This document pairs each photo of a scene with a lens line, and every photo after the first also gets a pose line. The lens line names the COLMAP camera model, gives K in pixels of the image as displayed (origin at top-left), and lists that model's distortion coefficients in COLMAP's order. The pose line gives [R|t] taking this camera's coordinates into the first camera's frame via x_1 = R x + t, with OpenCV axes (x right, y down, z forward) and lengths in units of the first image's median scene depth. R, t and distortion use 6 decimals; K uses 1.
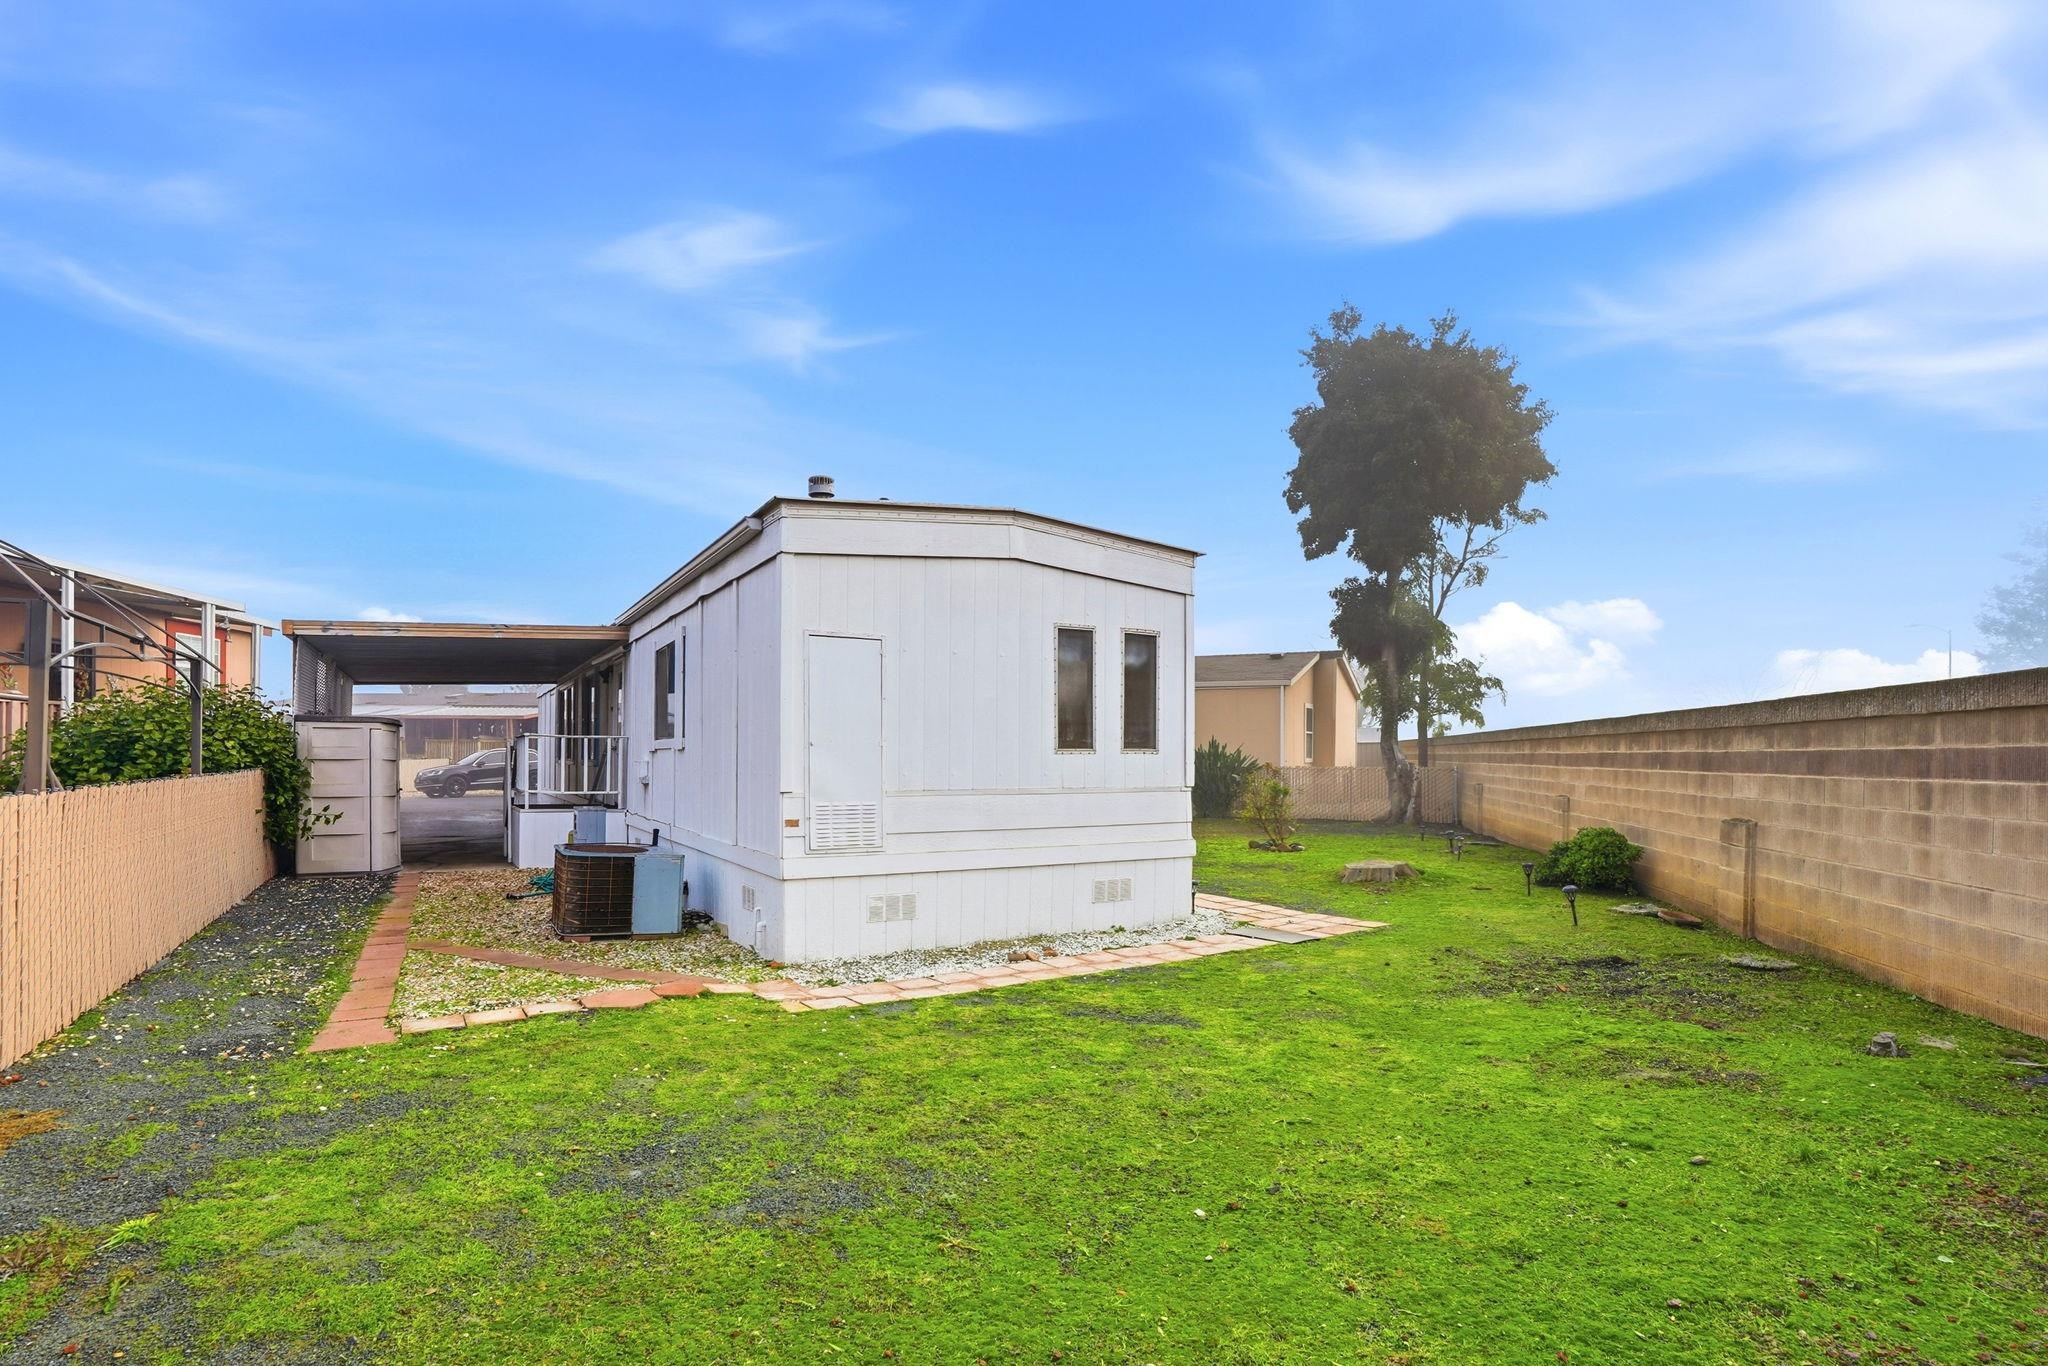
lens RADIAL K [[951.9, 0, 1019.6], [0, 951.9, 698.8], [0, 0, 1]] dist [-0.029800, 0.000222]
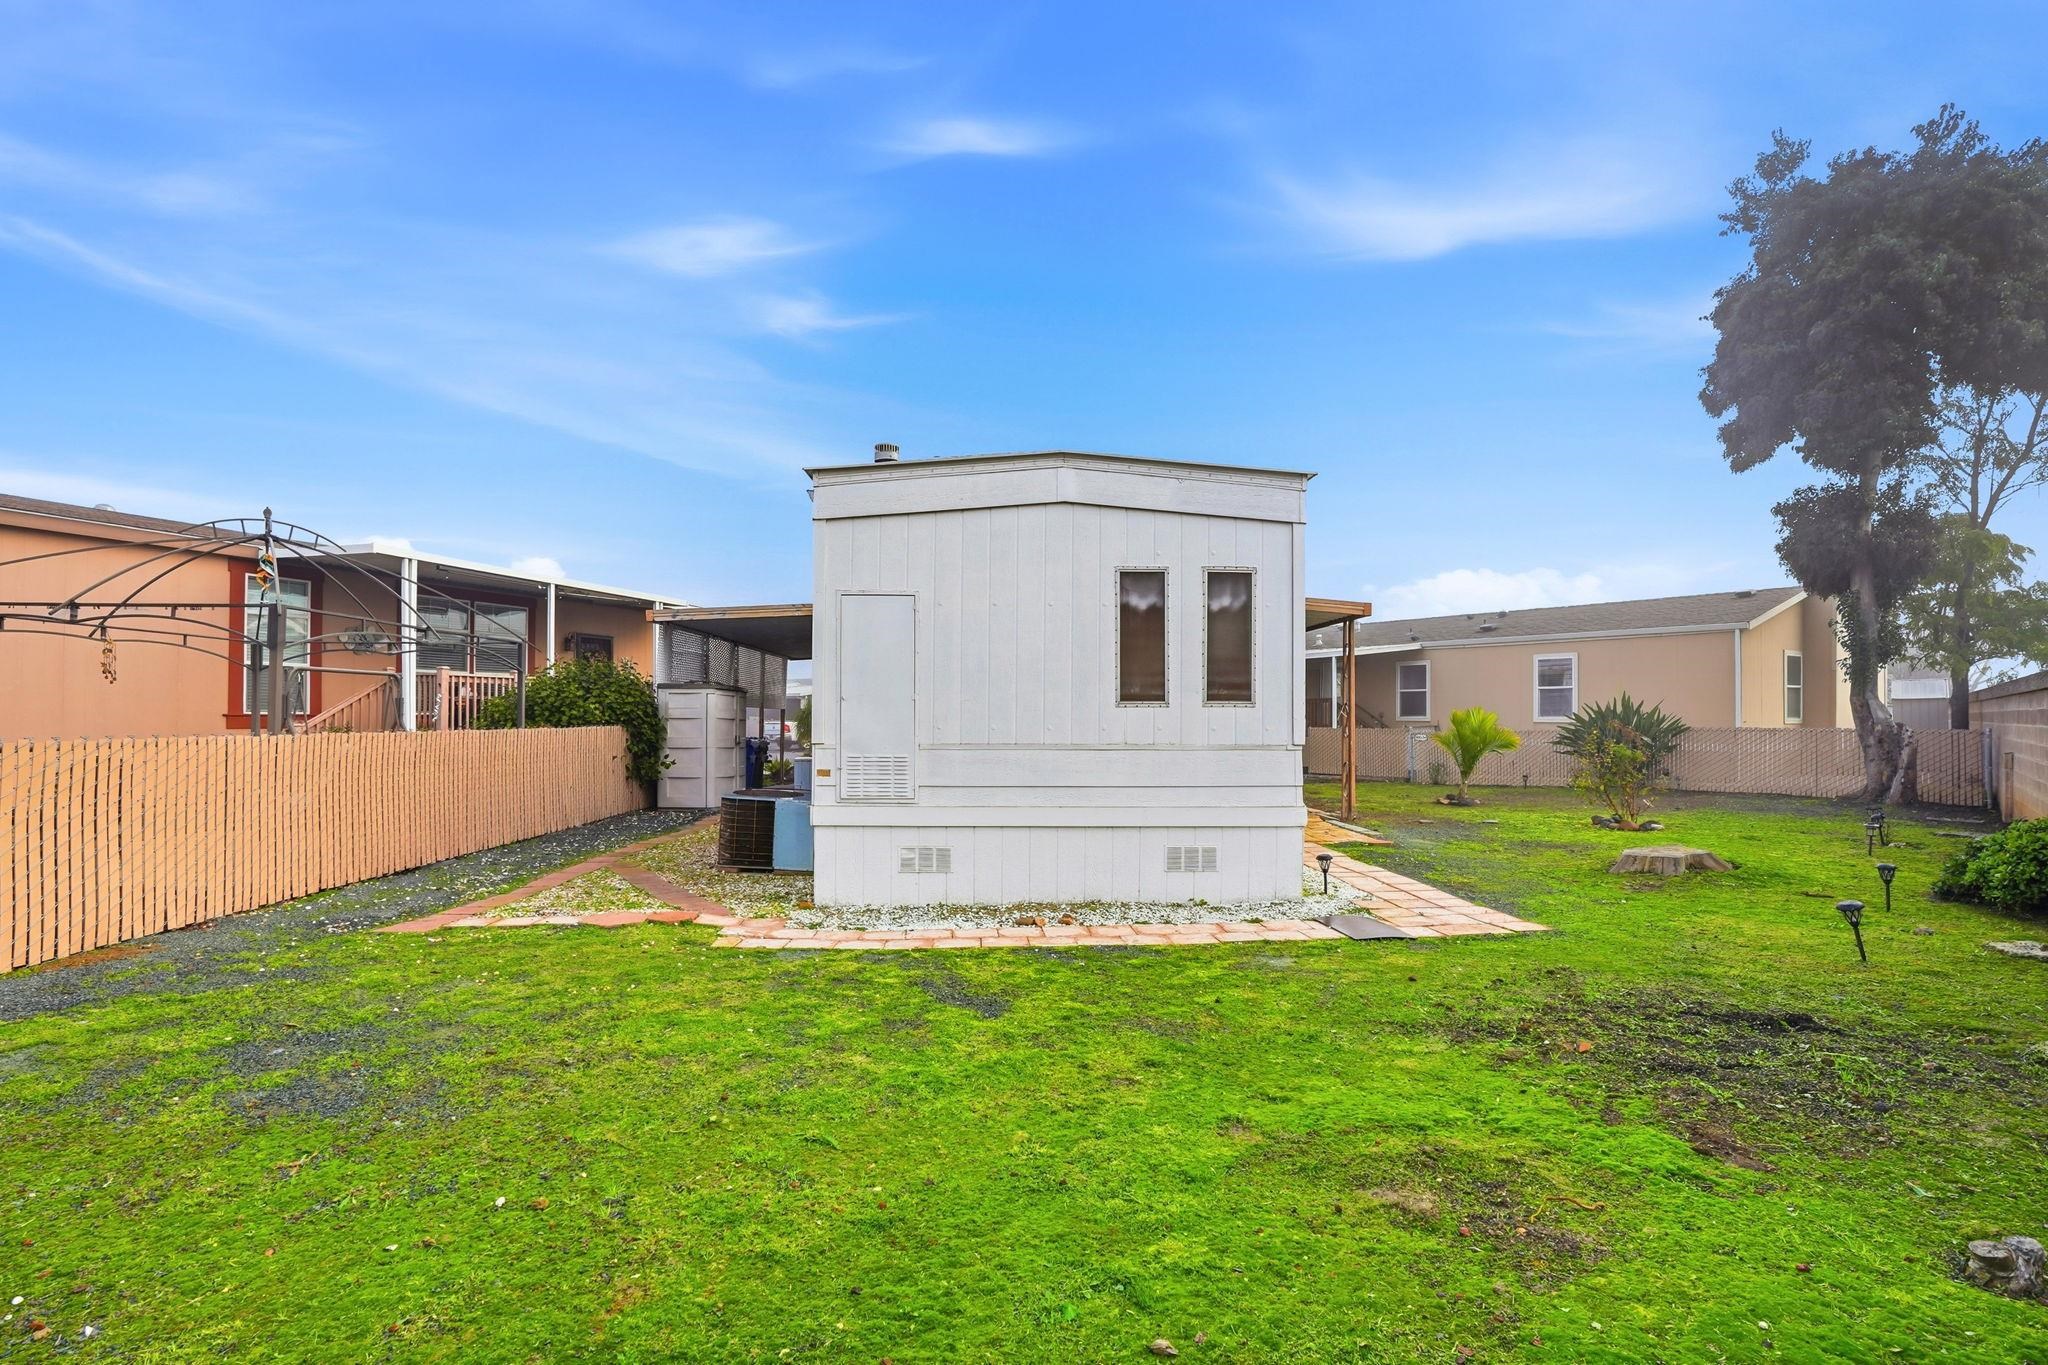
lens RADIAL K [[899.8, 0, 1027.0], [0, 899.8, 654.8], [0, 0, 1]] dist [-0.000161, 0.000566]
pose [[0.897502, -0.032254, -0.439830, 0.241103], [0.027741, 0.999476, -0.016687, 0.013419], [0.440137, 0.002776, 0.897926, 0.119155]]
